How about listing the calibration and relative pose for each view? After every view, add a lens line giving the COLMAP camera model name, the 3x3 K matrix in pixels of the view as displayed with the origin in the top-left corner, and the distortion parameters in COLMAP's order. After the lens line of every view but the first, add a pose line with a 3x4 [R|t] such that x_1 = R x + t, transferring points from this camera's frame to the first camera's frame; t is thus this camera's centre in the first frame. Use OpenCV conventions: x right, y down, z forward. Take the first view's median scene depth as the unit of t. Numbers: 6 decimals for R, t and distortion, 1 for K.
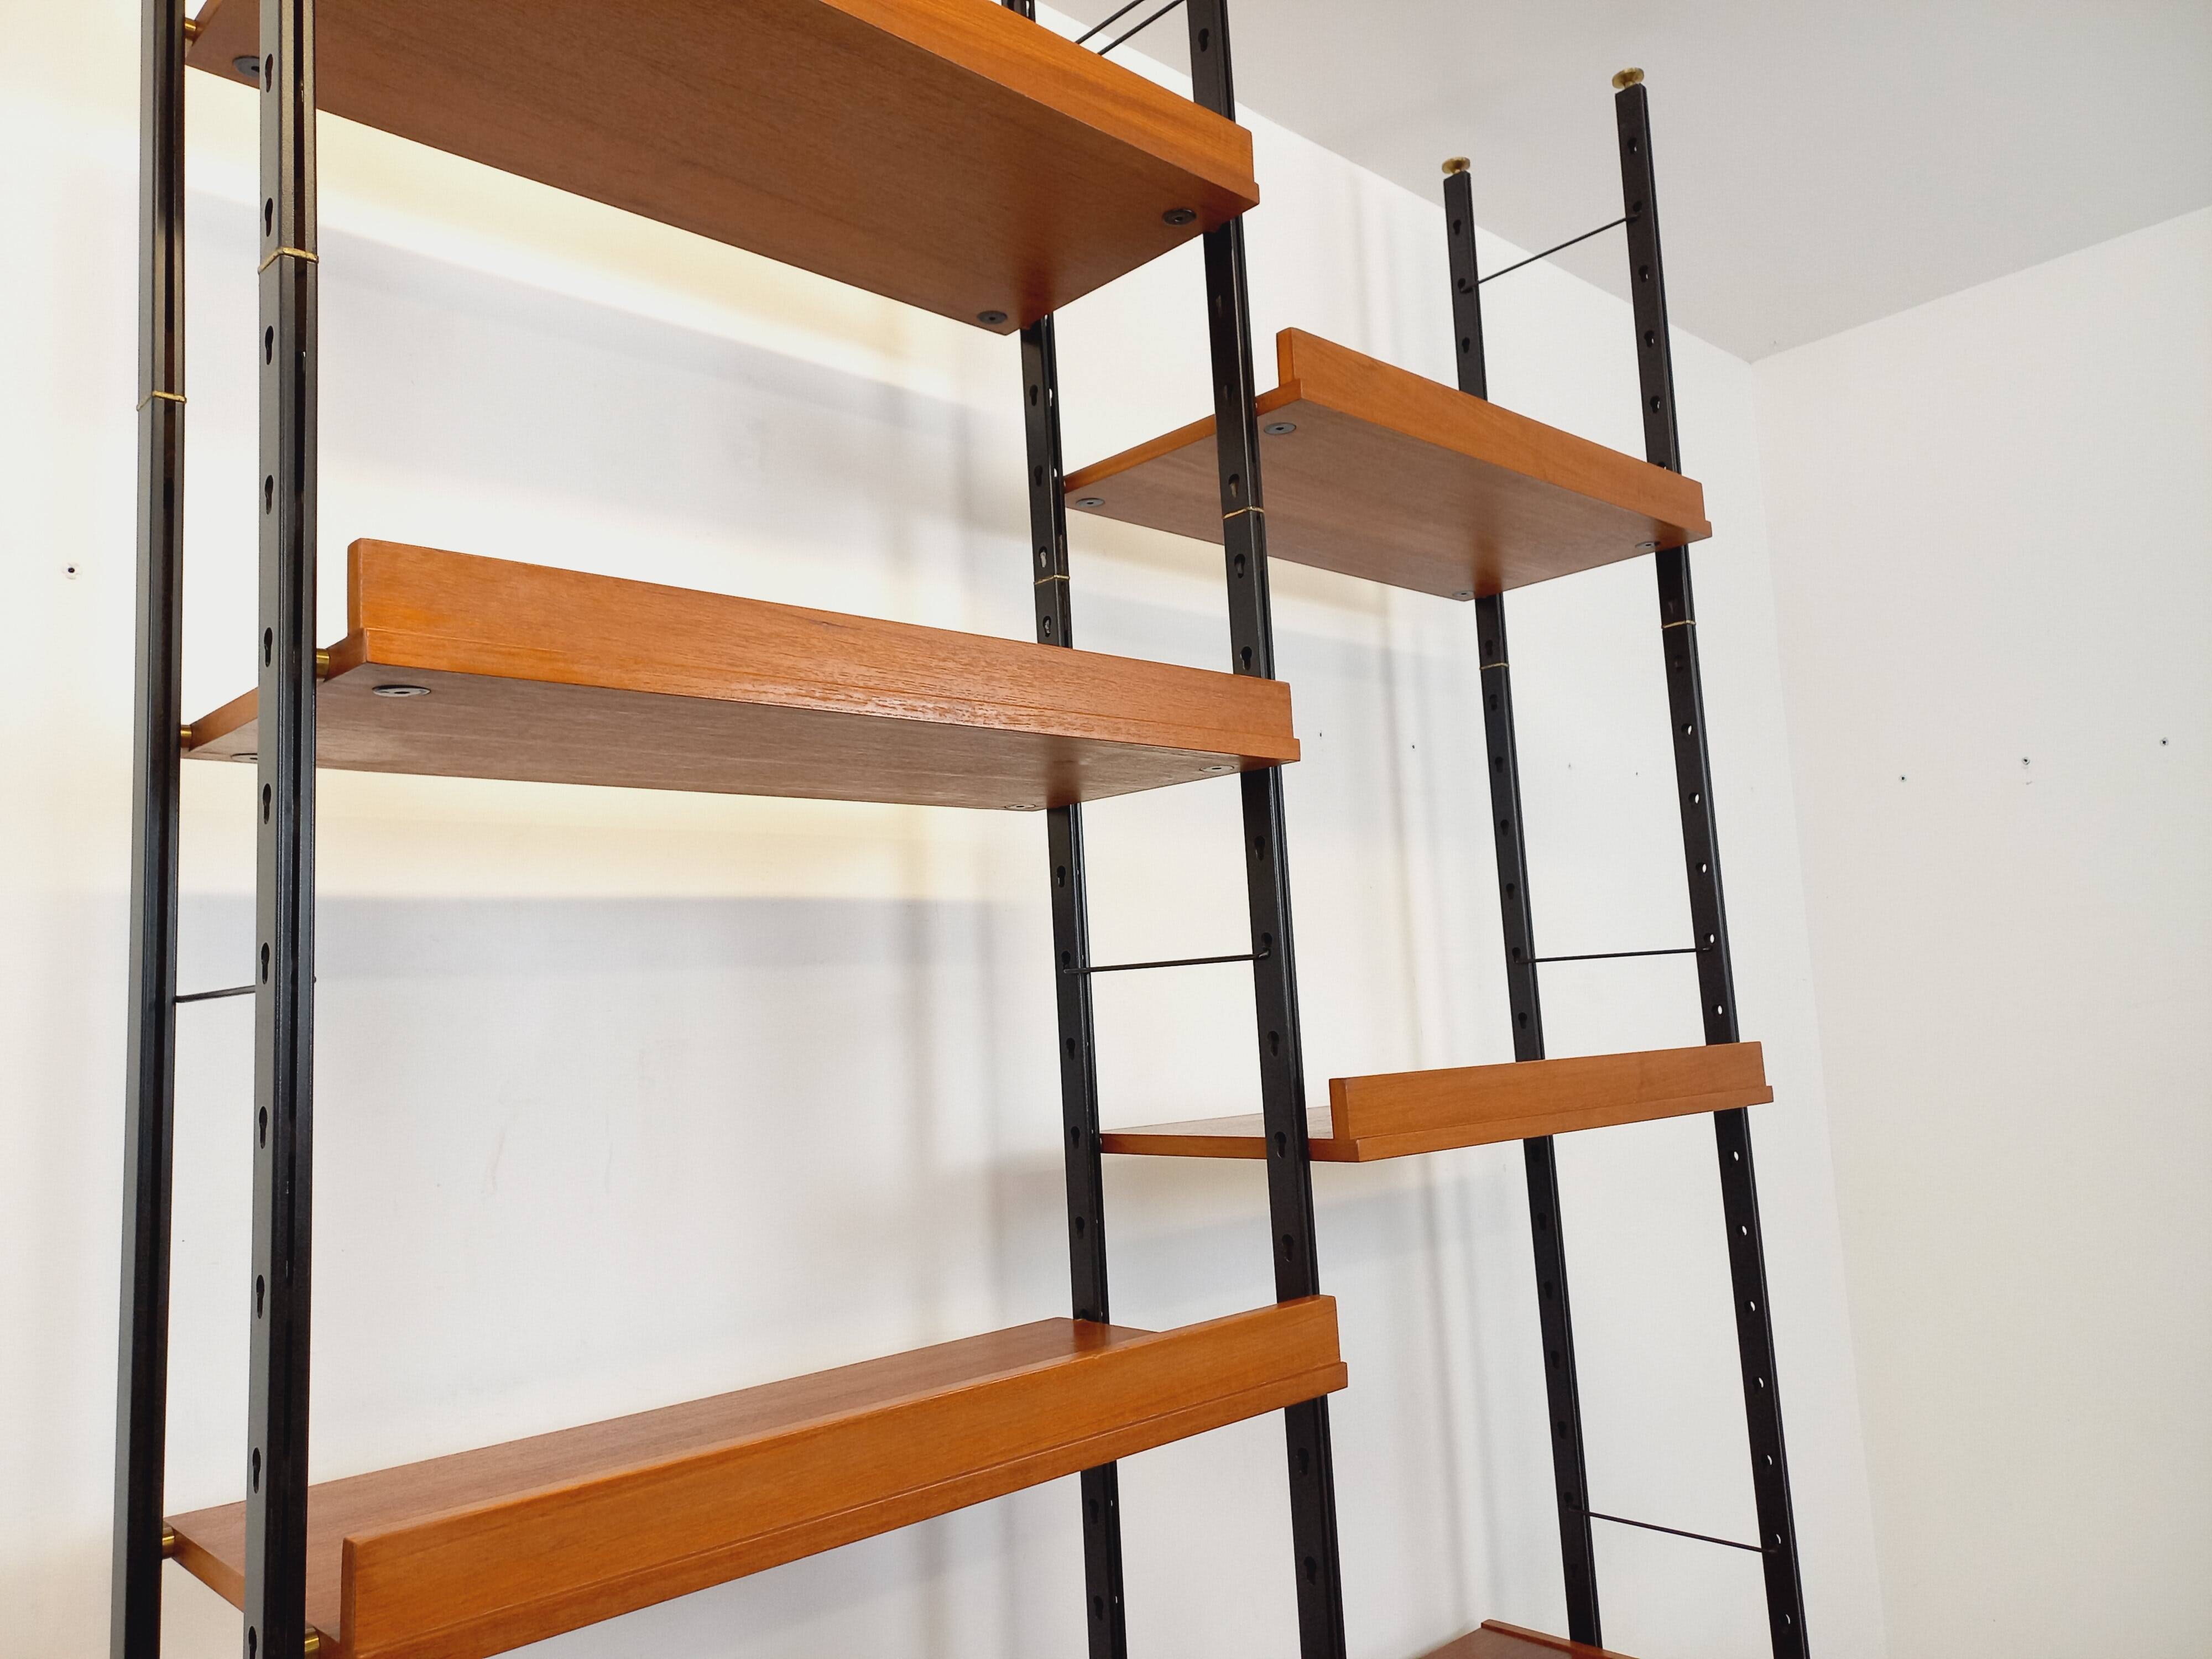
lens RADIAL K [[1635.3, 0, 1103.1], [0, 1635.3, 818.0], [0, 0, 1]] dist [0.078272, -0.059806]
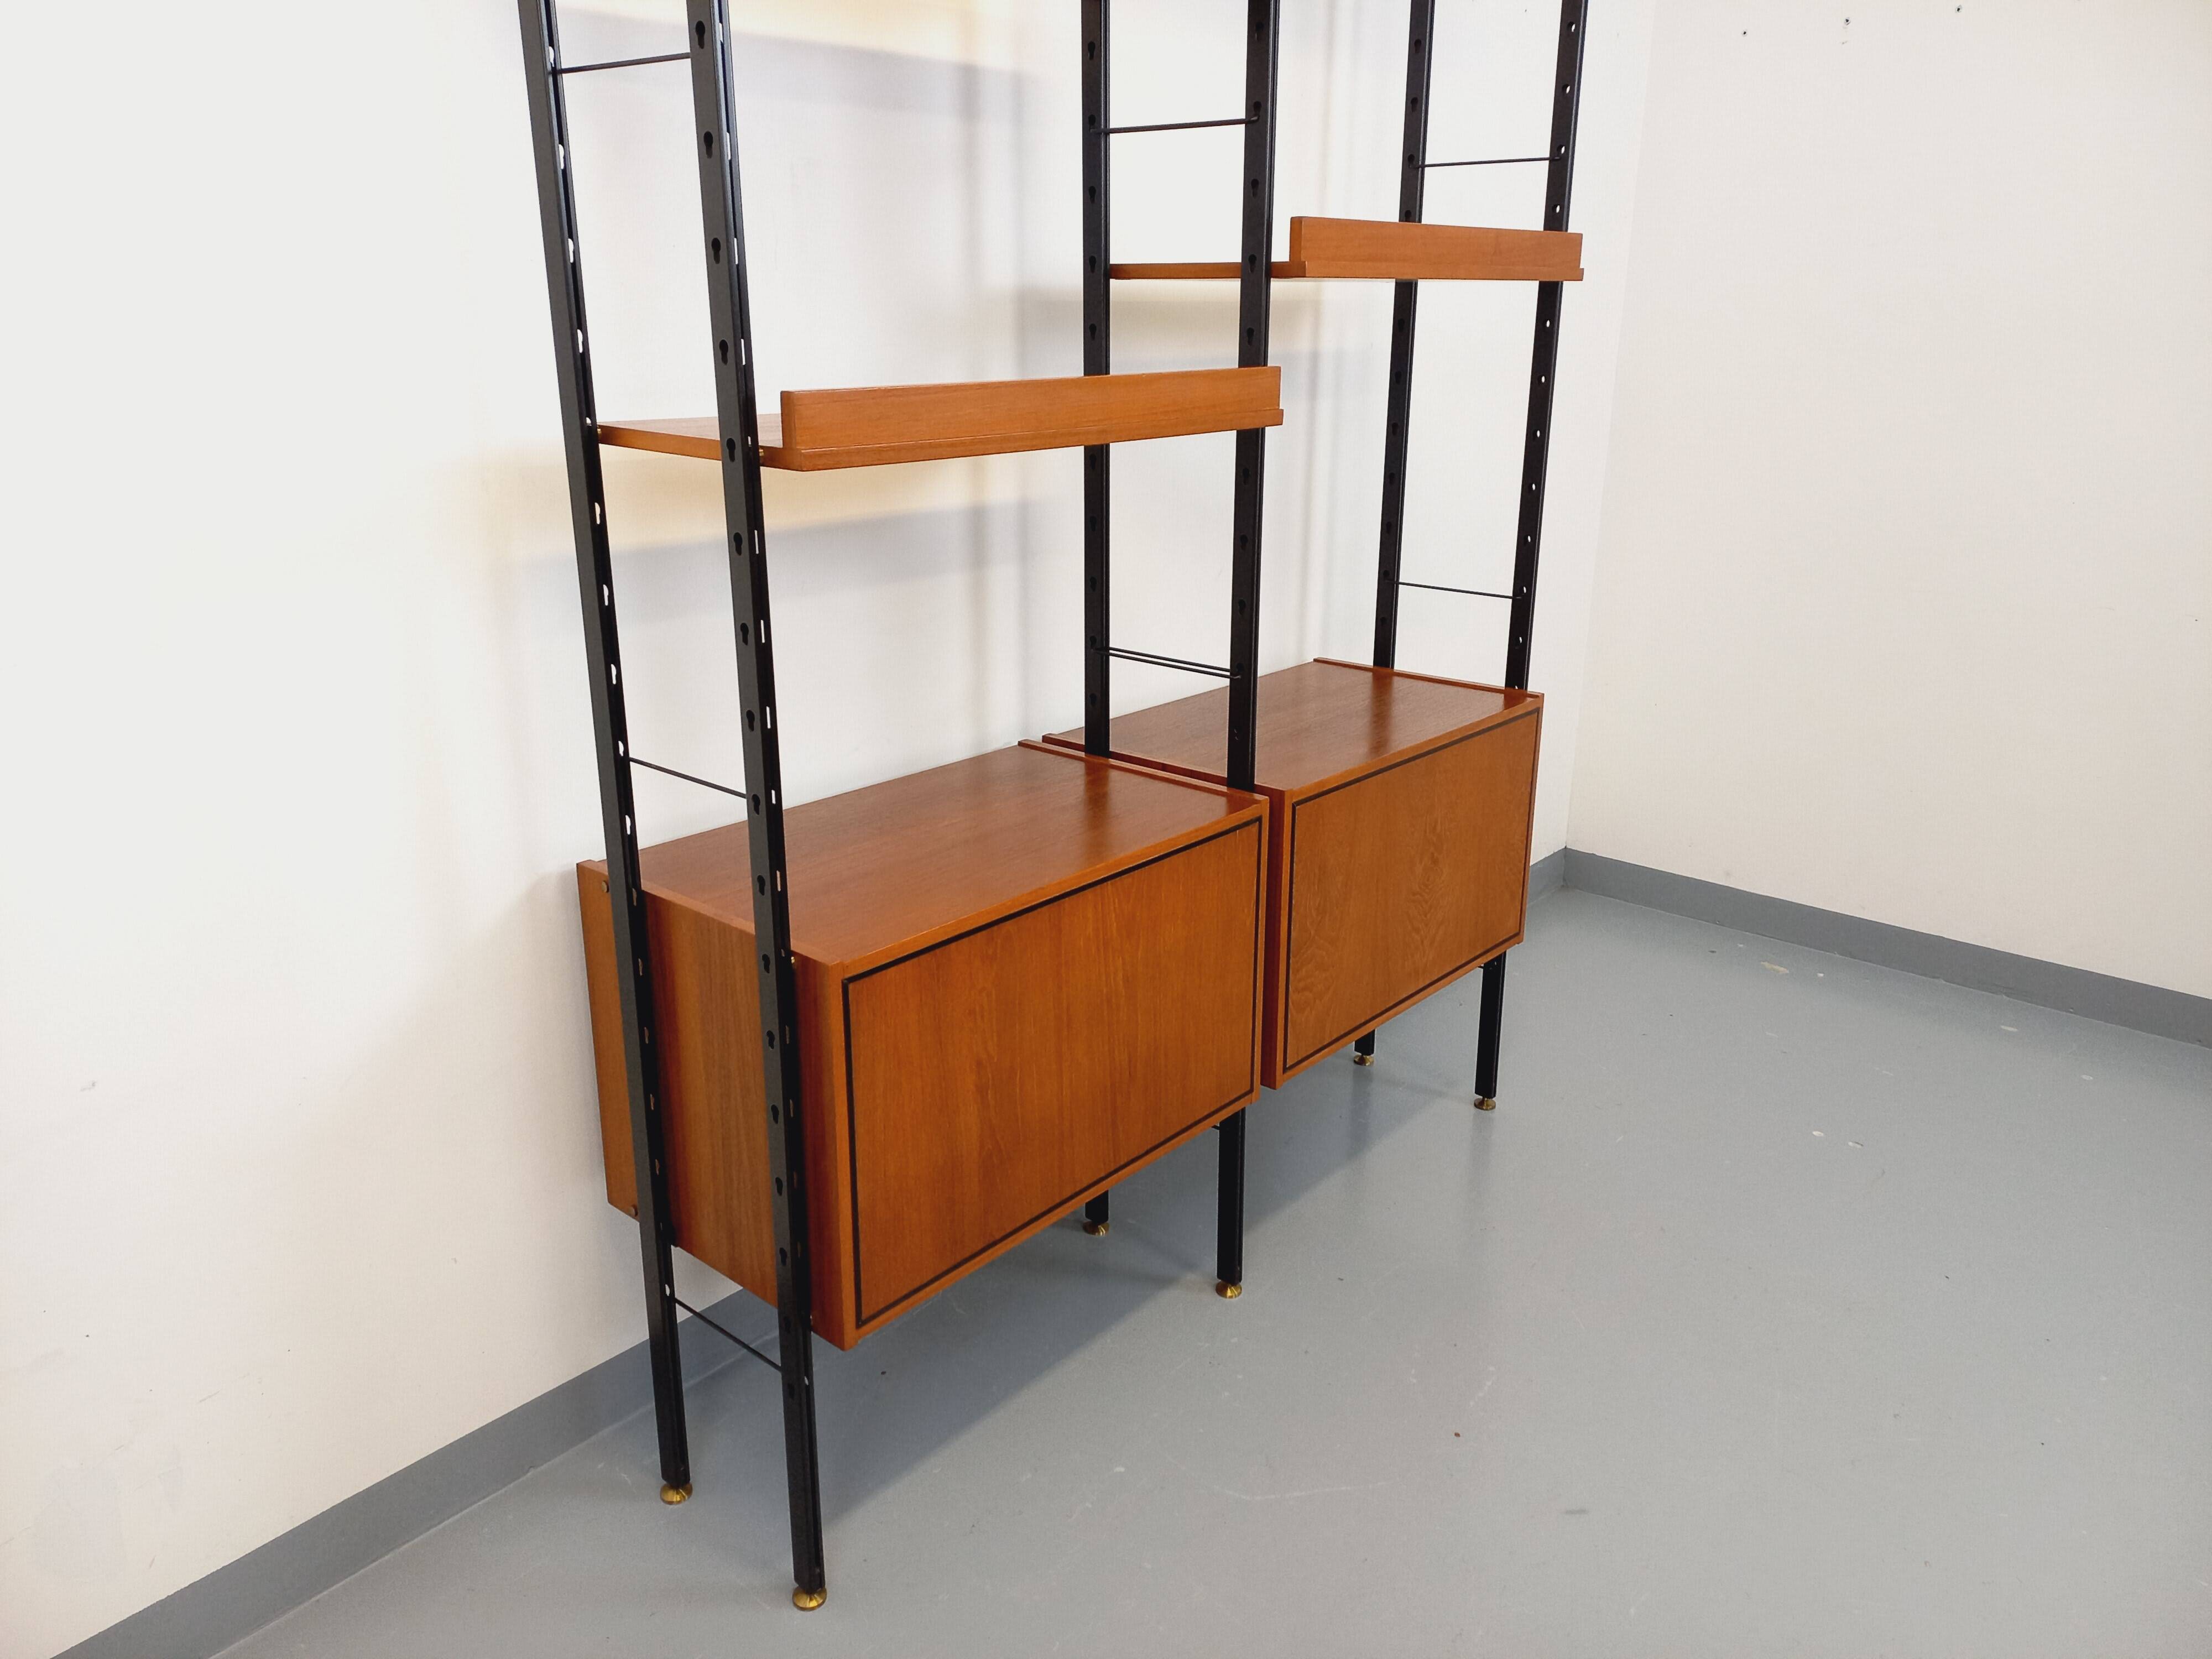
lens RADIAL K [[1635.3, 0, 1107.8], [0, 1635.3, 836.8], [0, 0, 1]] dist [0.078272, -0.059806]
pose [[0.992497, 0.022055, 0.120267, -0.154619], [-0.071206, 0.903856, 0.421871, 0.043137], [-0.099399, -0.427269, 0.898644, -0.432942]]
